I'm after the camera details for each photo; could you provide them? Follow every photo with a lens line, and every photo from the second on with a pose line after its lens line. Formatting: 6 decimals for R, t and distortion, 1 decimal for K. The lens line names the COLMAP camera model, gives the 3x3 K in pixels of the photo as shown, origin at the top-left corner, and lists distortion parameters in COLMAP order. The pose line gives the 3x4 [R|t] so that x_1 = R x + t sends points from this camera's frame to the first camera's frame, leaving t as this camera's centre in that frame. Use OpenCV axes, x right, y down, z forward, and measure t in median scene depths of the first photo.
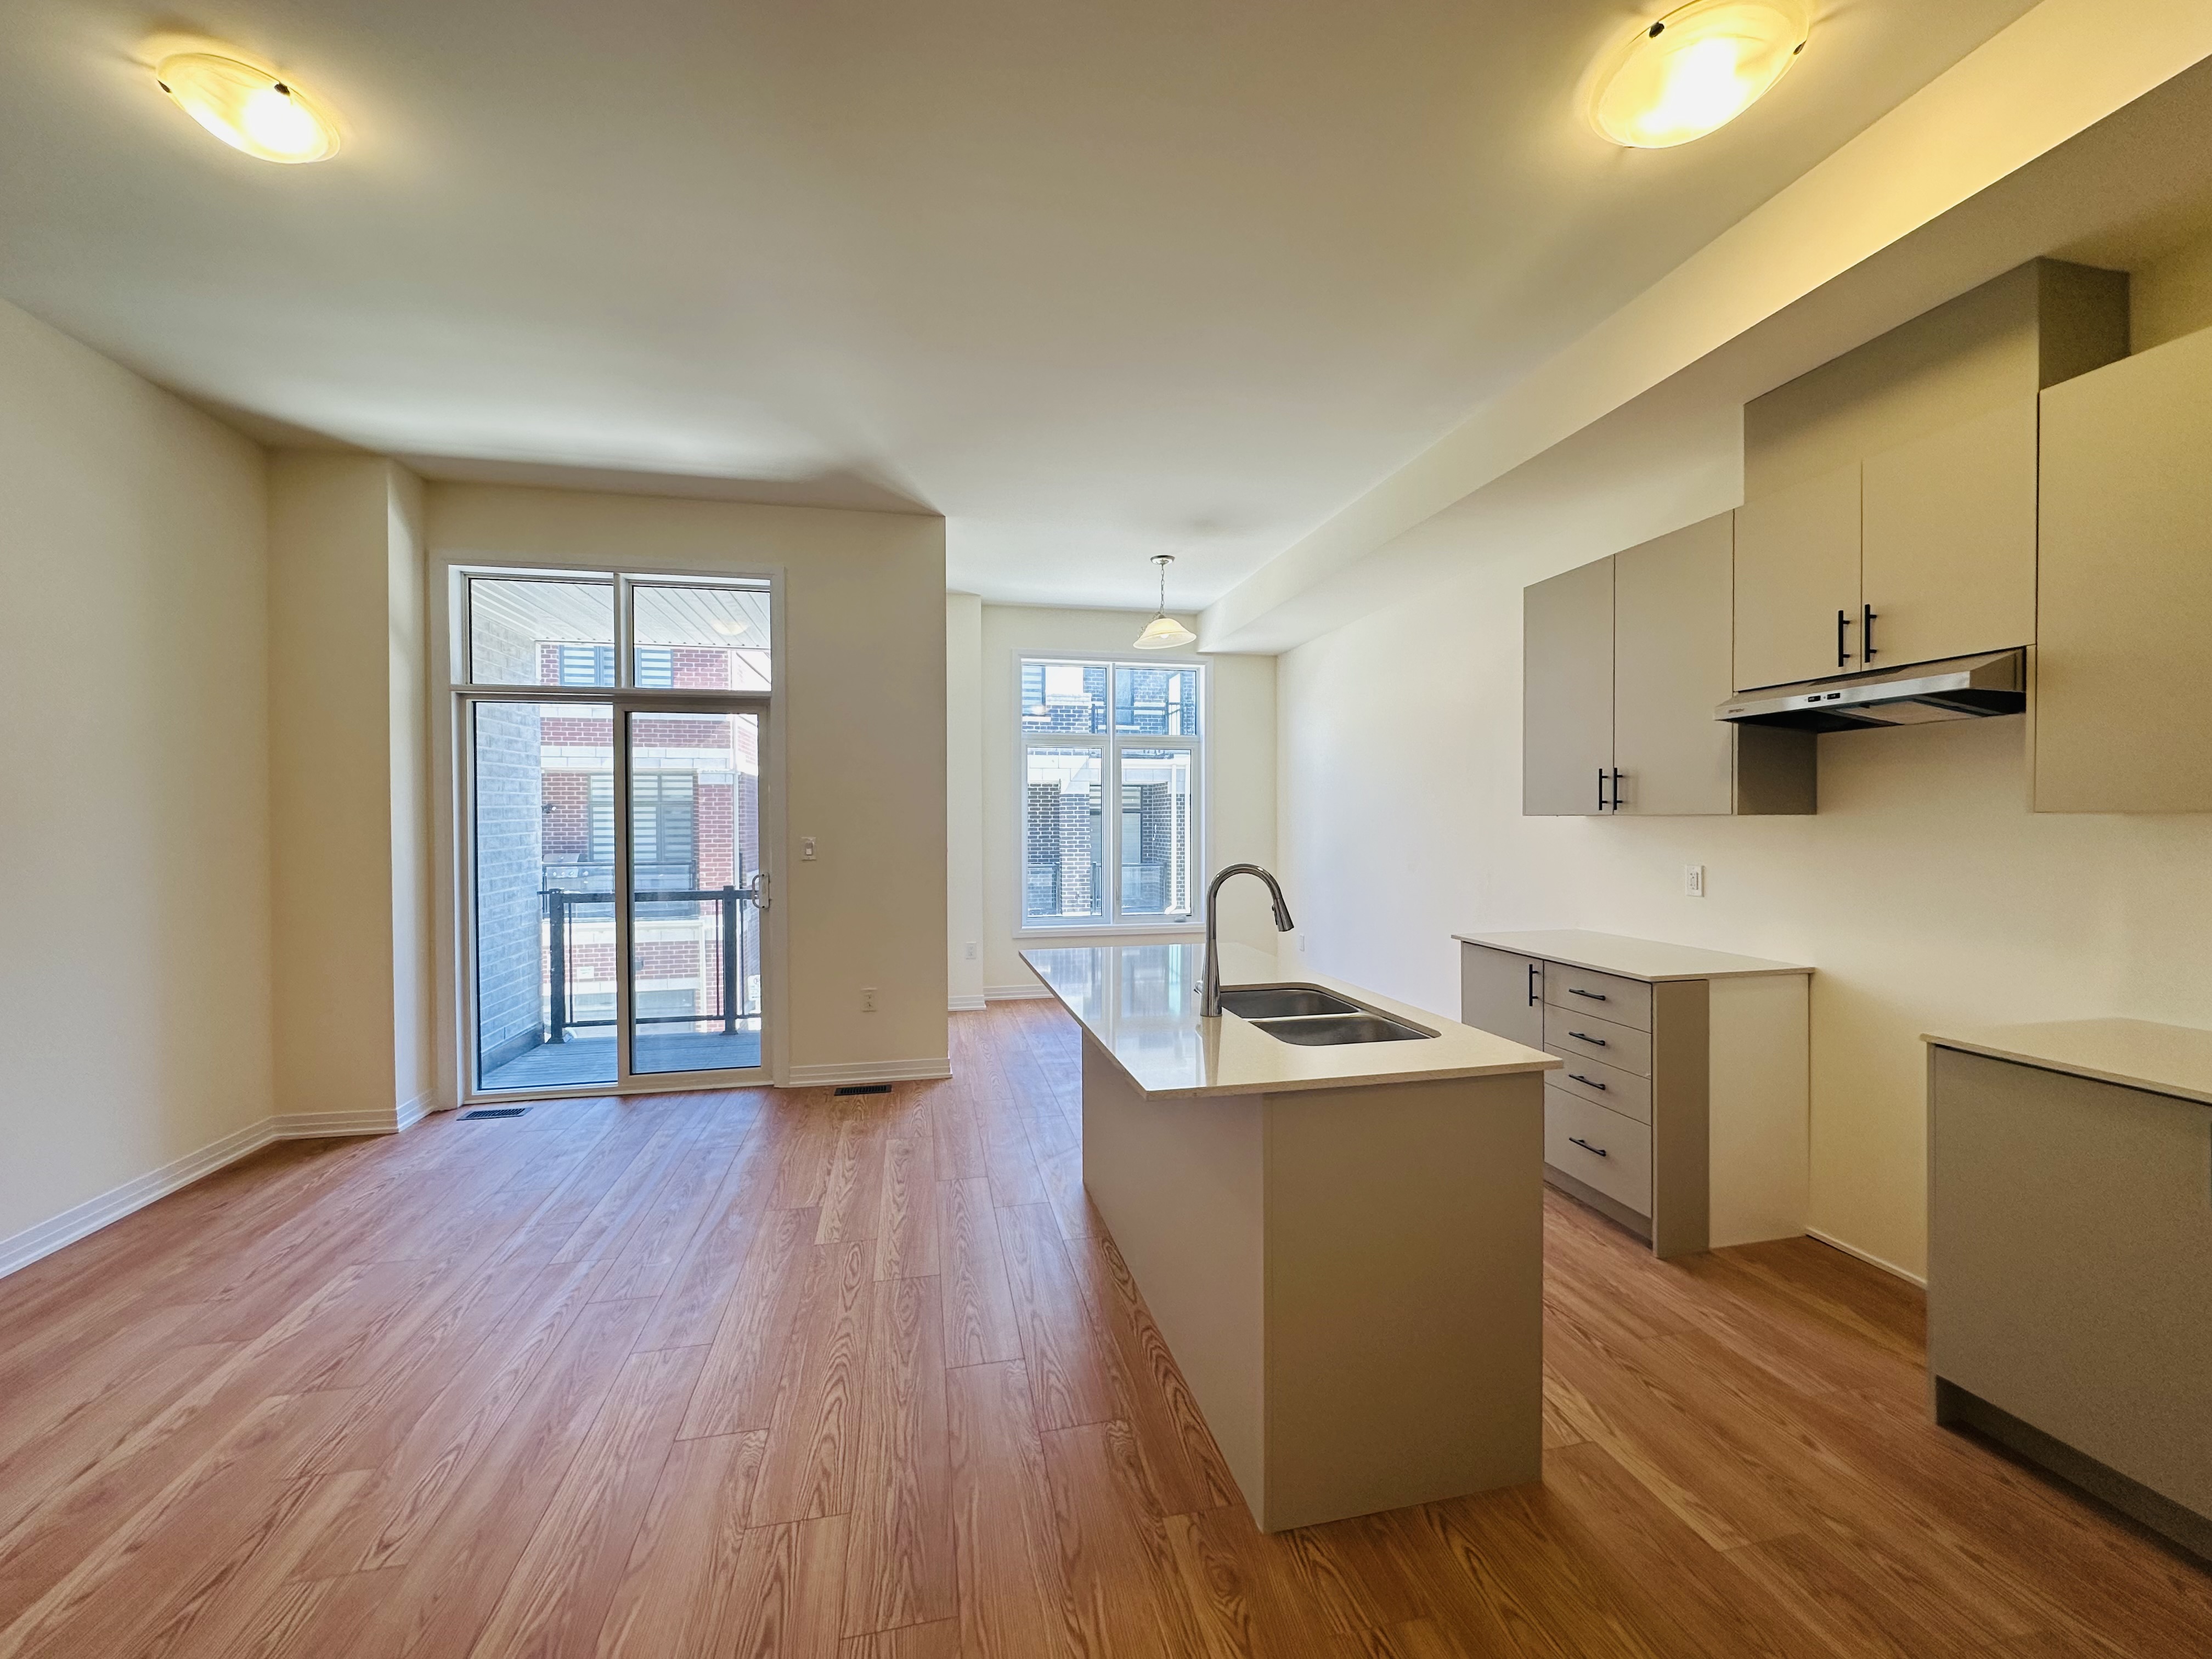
lens RADIAL K [[879.7, 0, 1105.6], [0, 879.7, 826.6], [0, 0, 1]] dist [-0.002193, 0.000097]
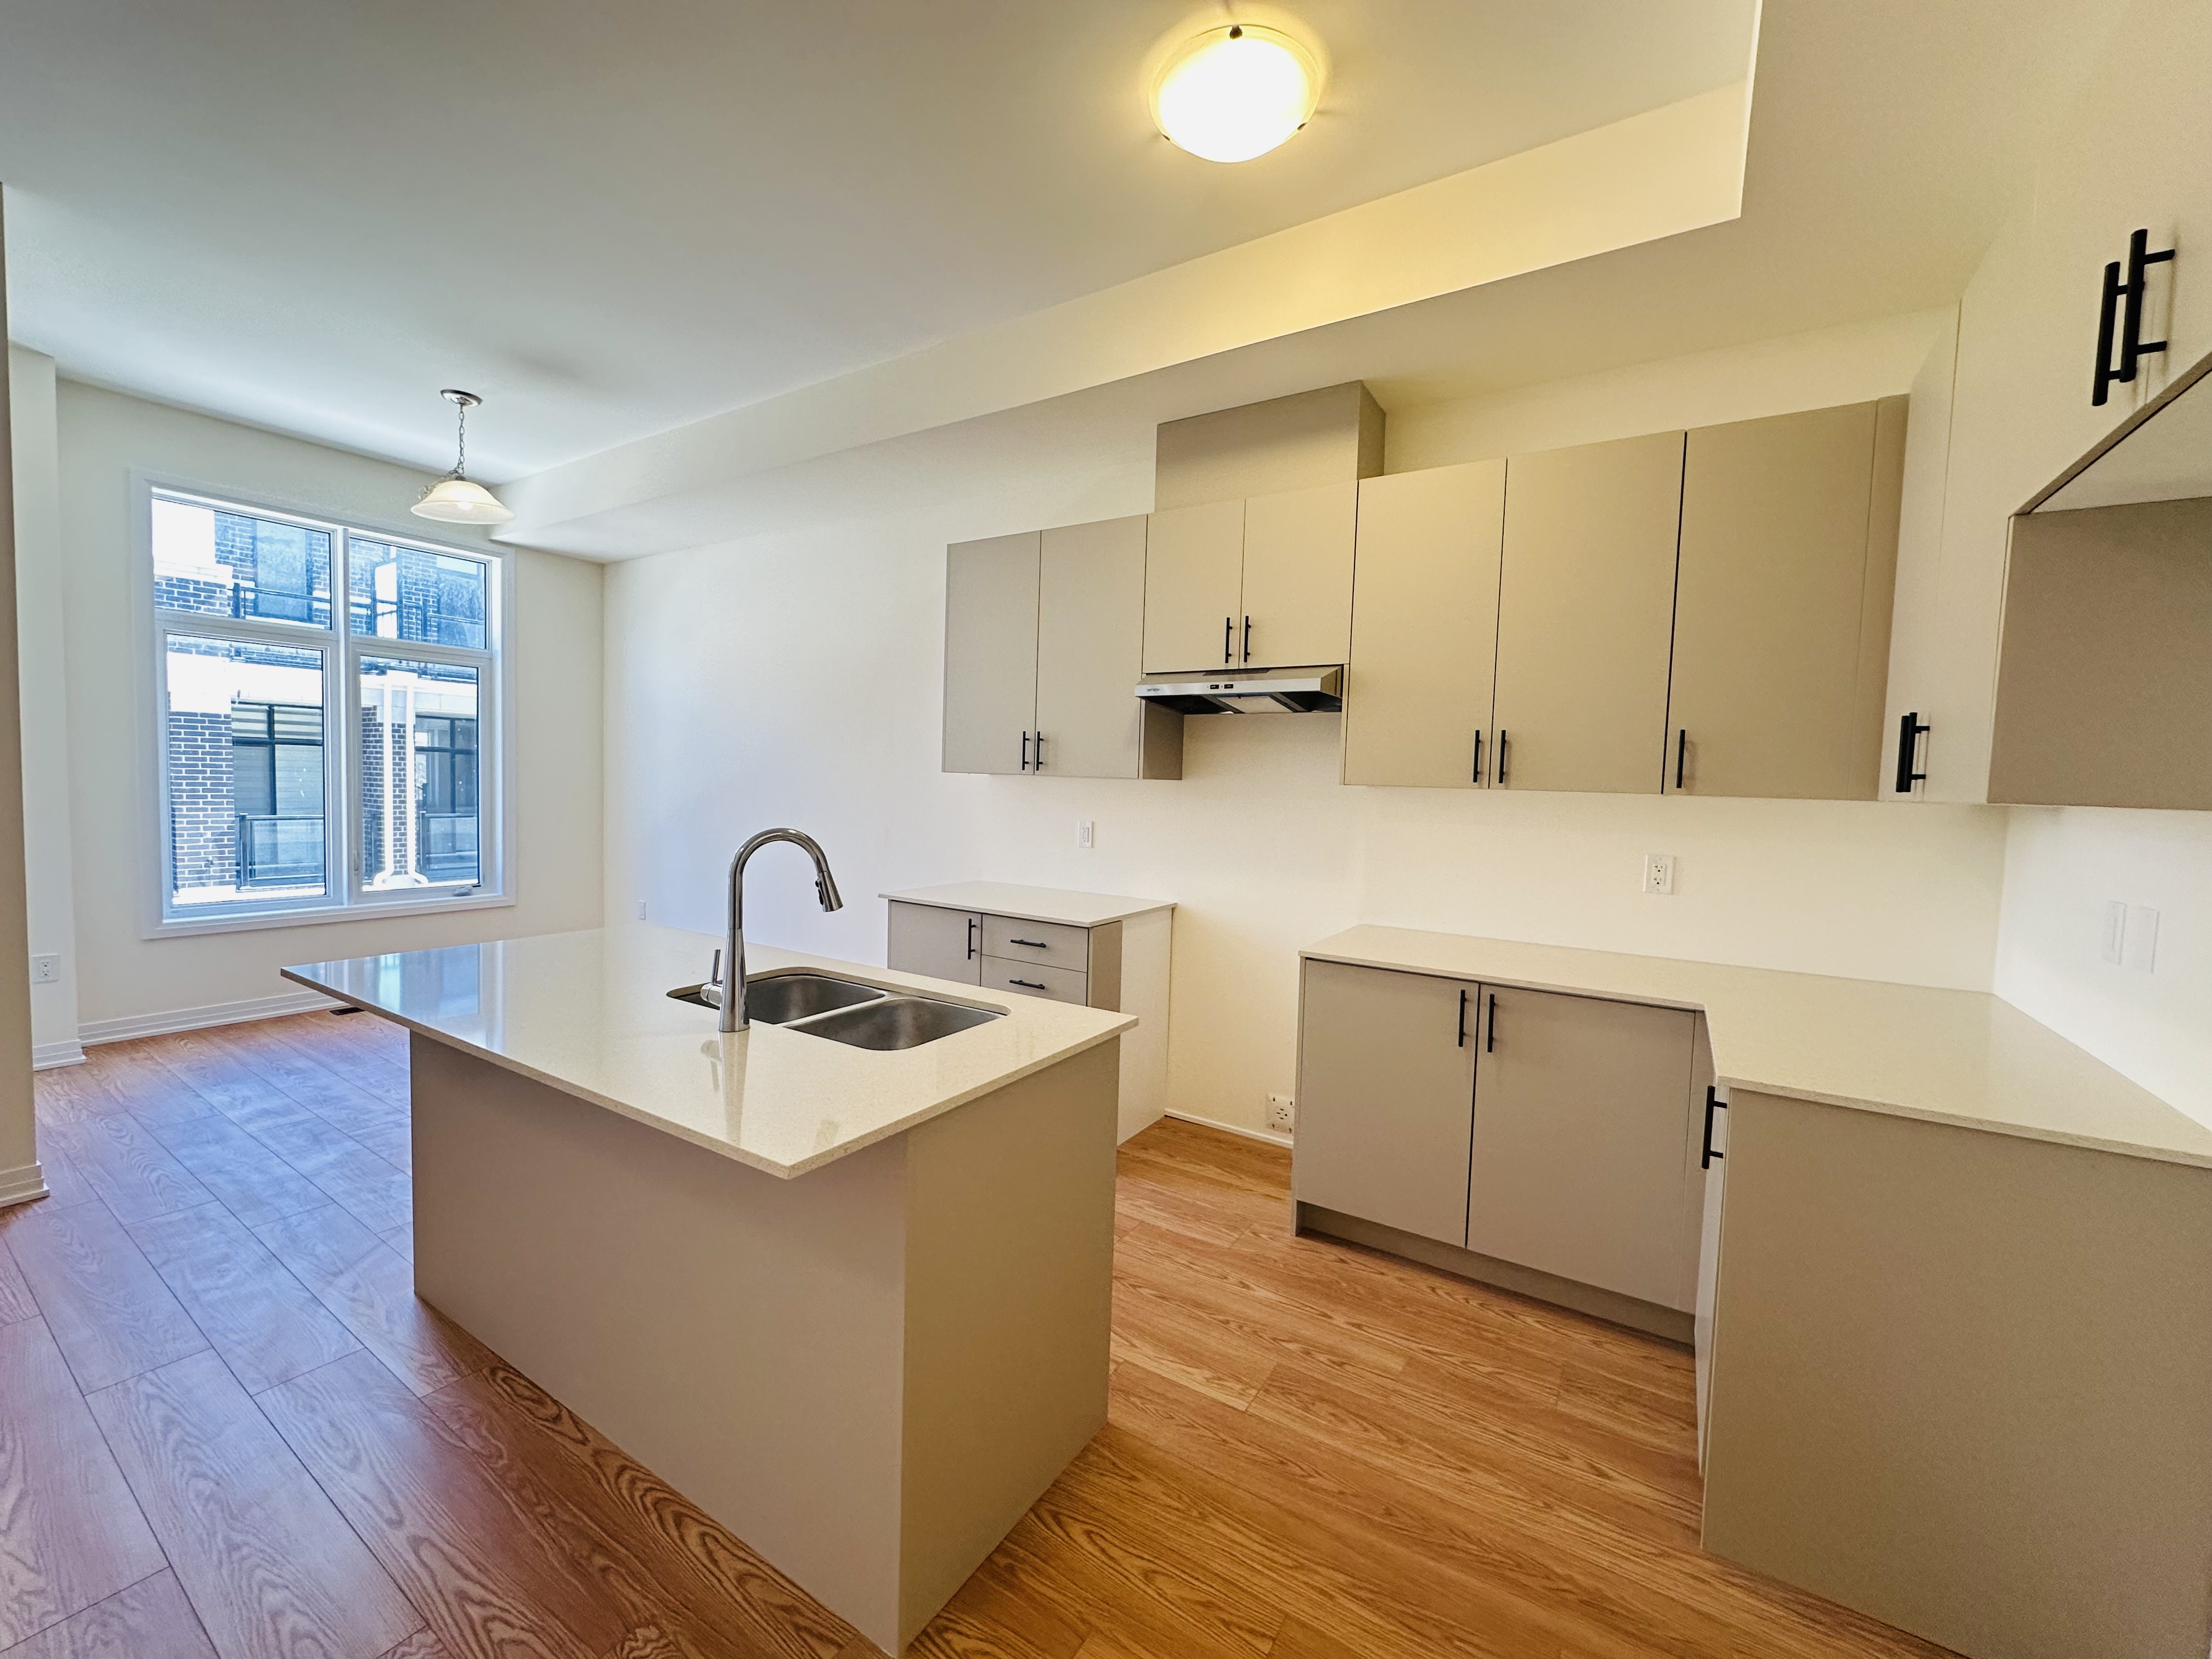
lens RADIAL K [[879.7, 0, 1105.6], [0, 879.7, 826.6], [0, 0, 1]] dist [-0.002193, 0.000097]
pose [[0.705802, -0.012603, 0.708297, -0.171604], [-0.028174, 0.998551, 0.045842, -0.002487], [-0.707848, -0.052311, 0.704425, 0.230133]]
